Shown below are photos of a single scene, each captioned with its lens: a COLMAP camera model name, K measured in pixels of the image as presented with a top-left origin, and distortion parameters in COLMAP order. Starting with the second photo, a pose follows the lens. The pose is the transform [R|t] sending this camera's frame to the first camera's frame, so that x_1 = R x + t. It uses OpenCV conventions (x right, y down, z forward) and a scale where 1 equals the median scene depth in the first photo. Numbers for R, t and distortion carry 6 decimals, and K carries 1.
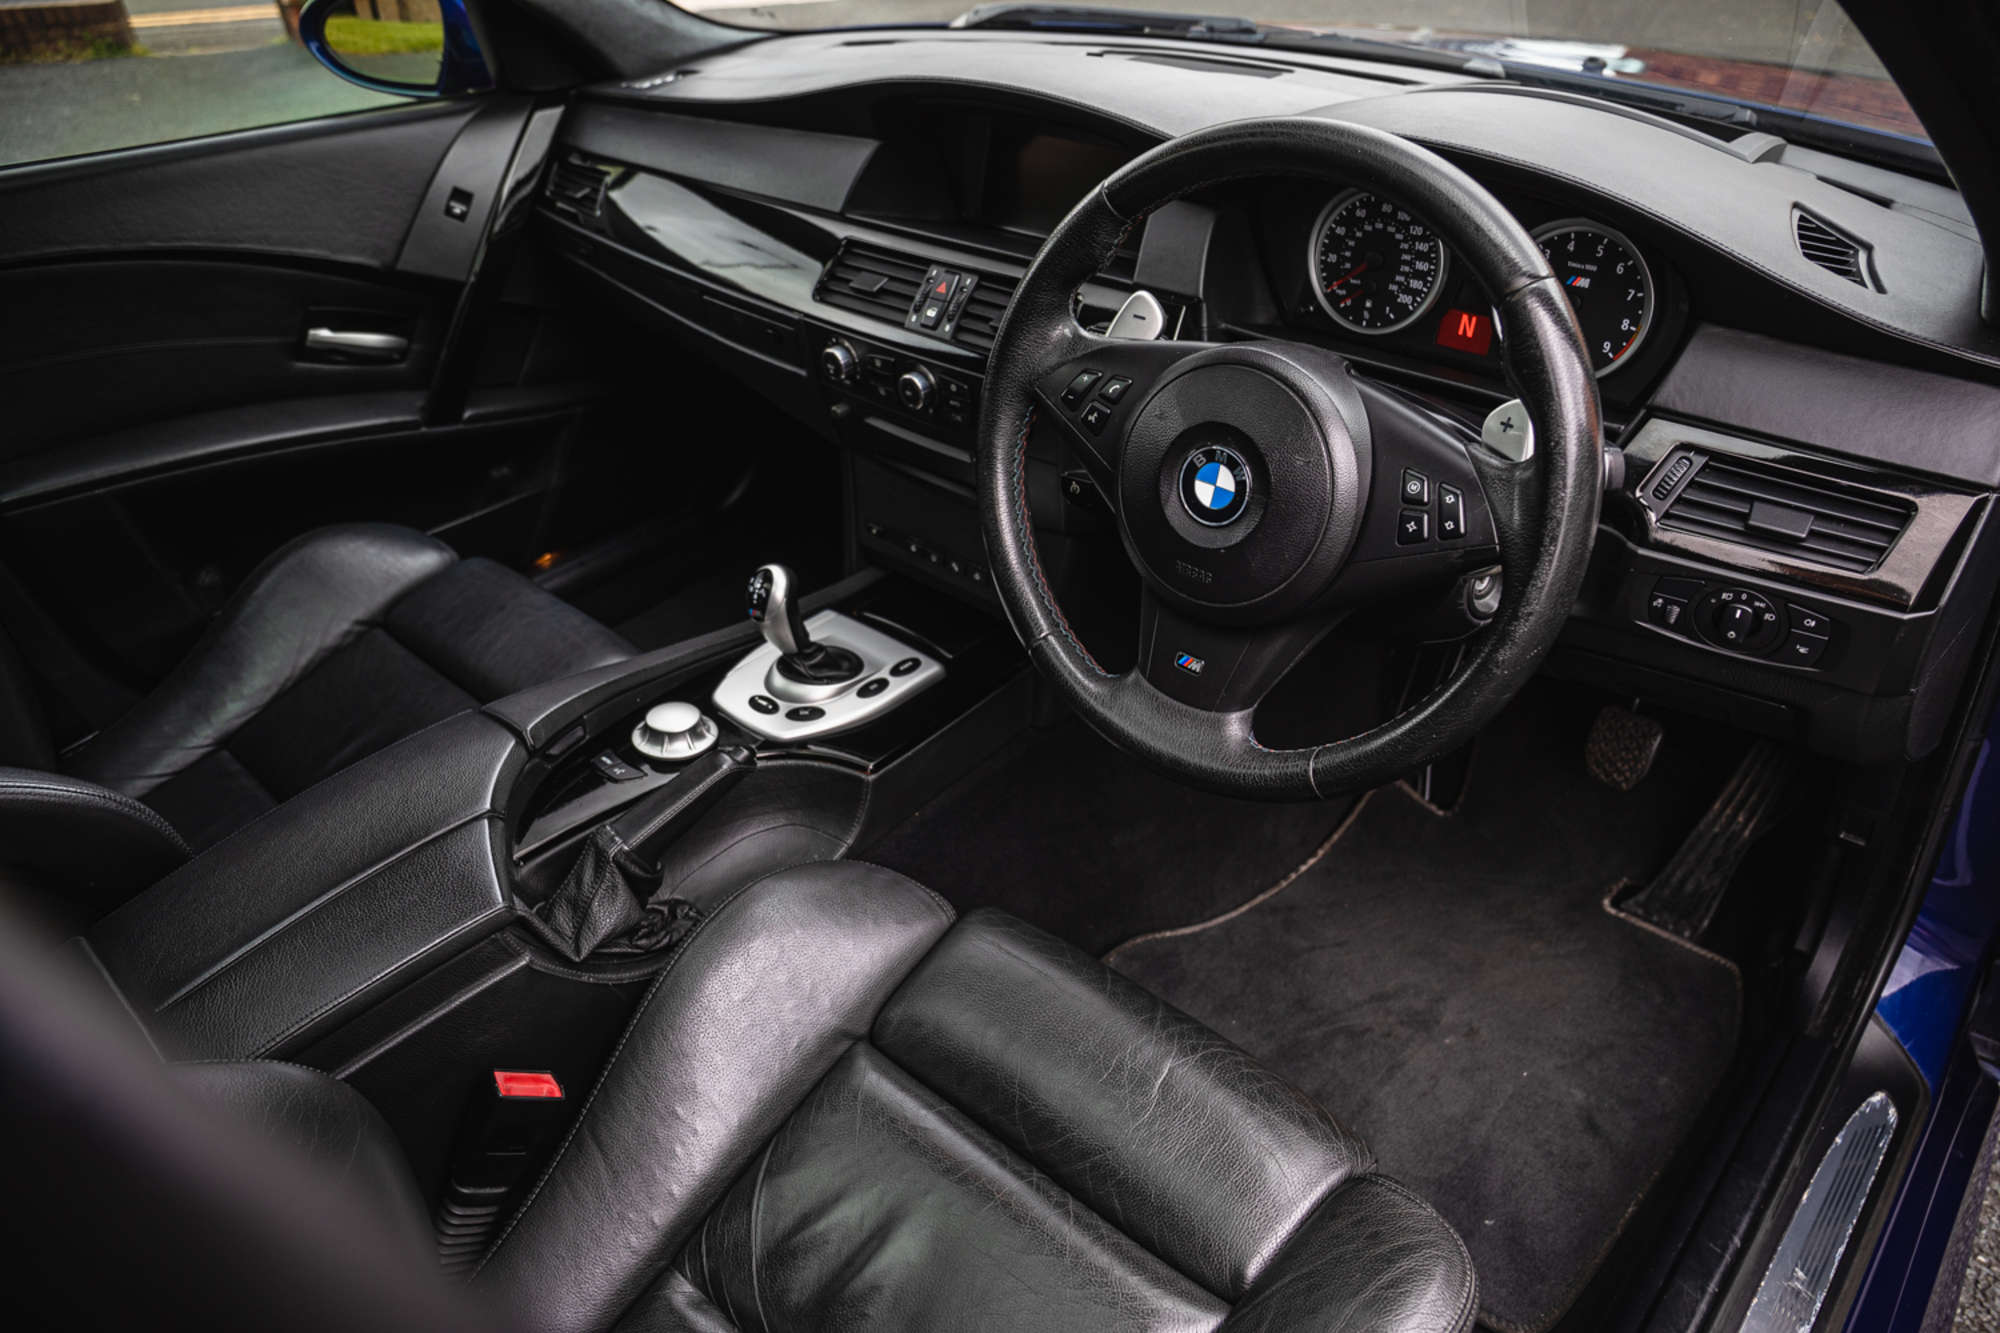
lens RADIAL K [[1337.7, 0, 1000.0], [0, 1337.7, 666.5], [0, 0, 1]] dist [-0.124878, 0.106046]
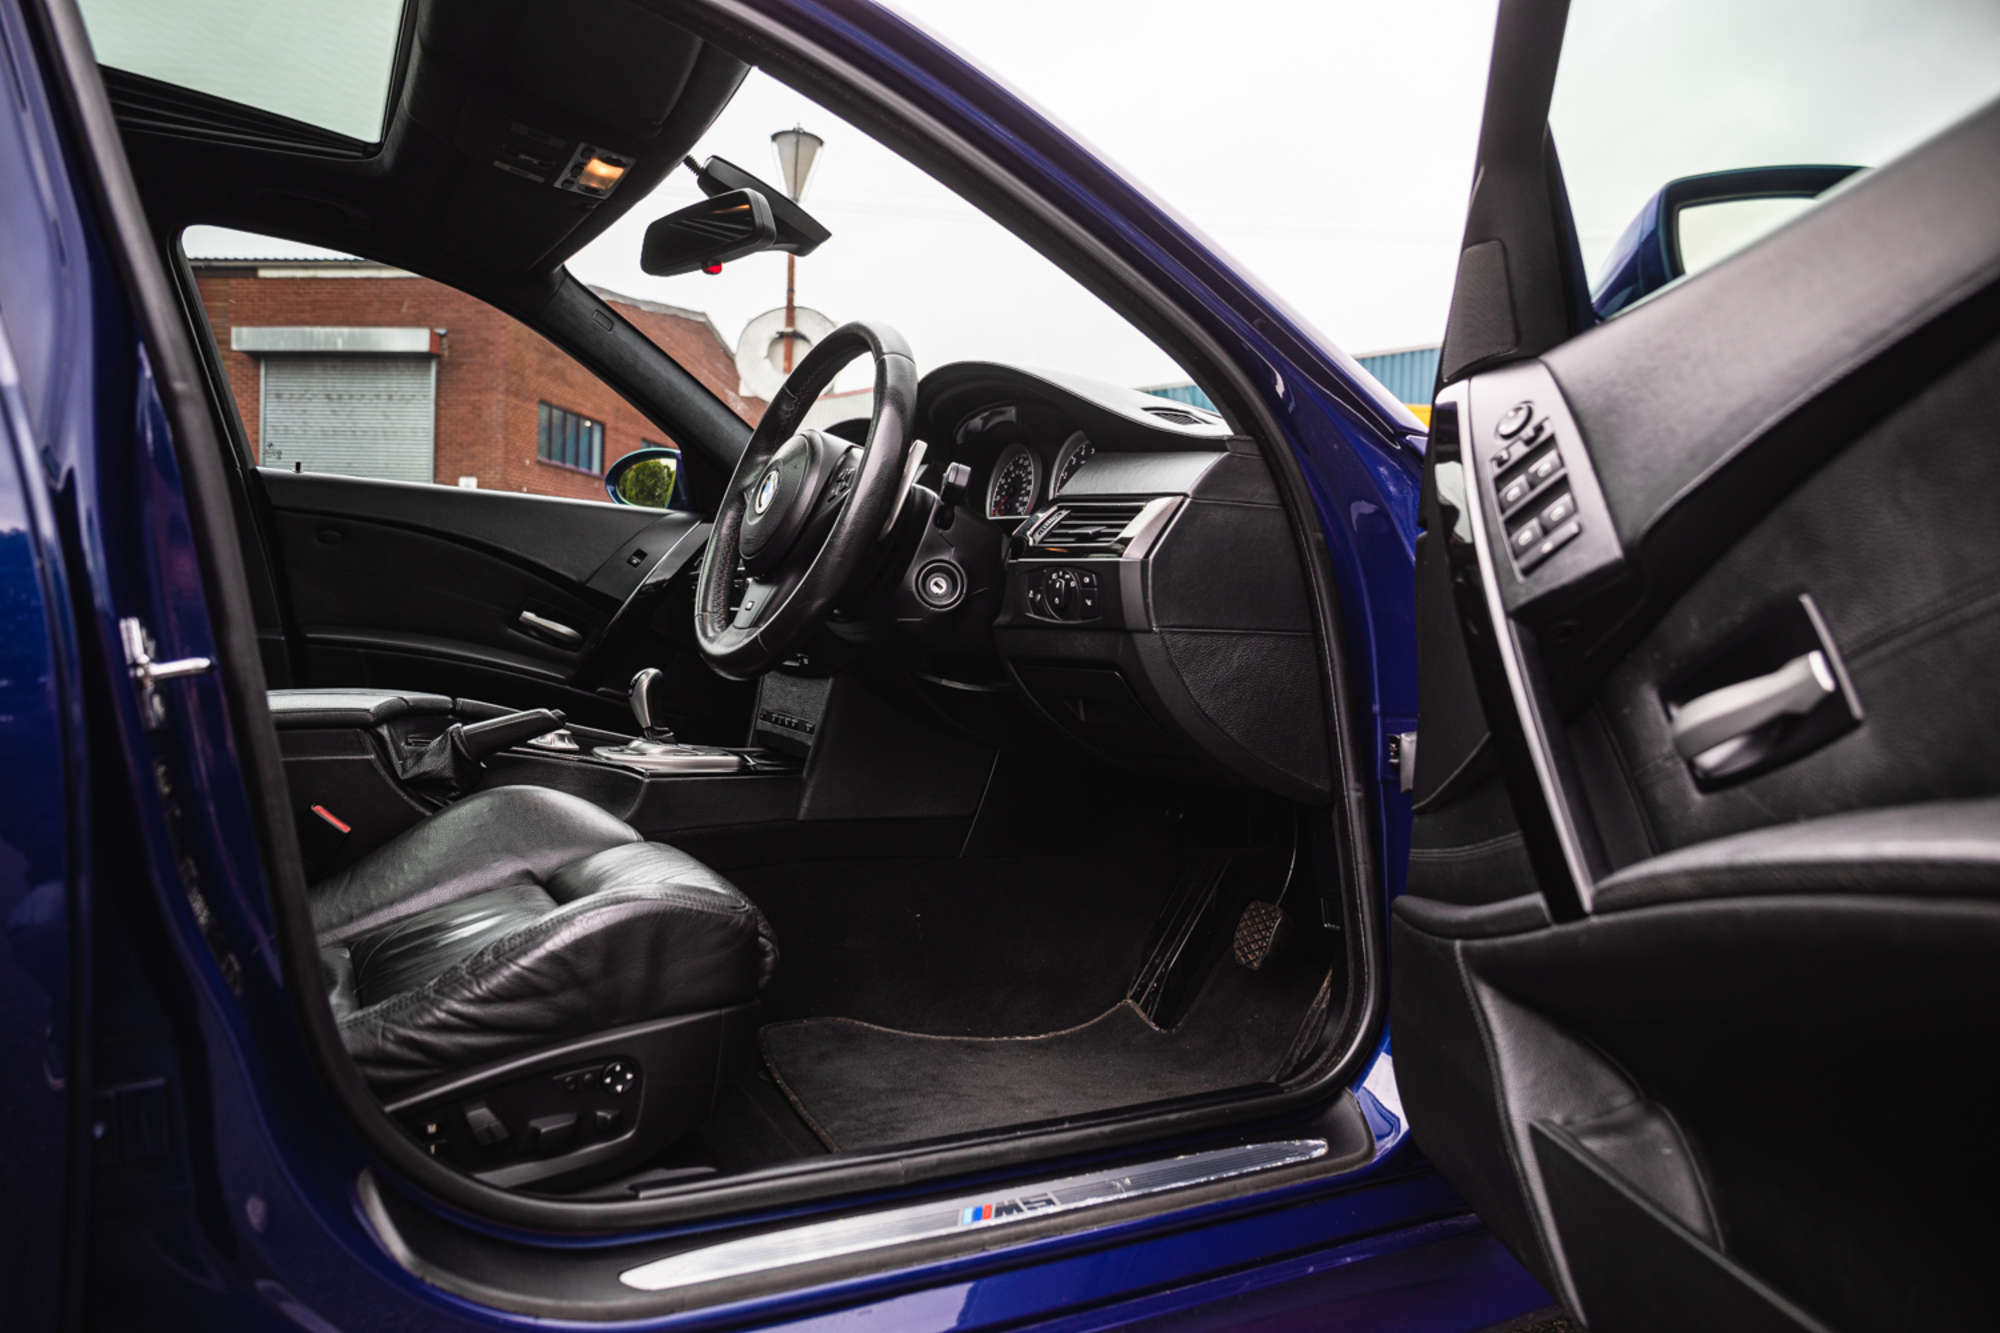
lens RADIAL K [[1337.7, 0, 1000.0], [0, 1337.7, 666.5], [0, 0, 1]] dist [-0.124878, 0.106046]
pose [[0.938640, 0.086737, -0.333813, 0.779336], [-0.253925, 0.828770, -0.498661, 0.633279], [0.233402, 0.552826, 0.799942, -0.170998]]
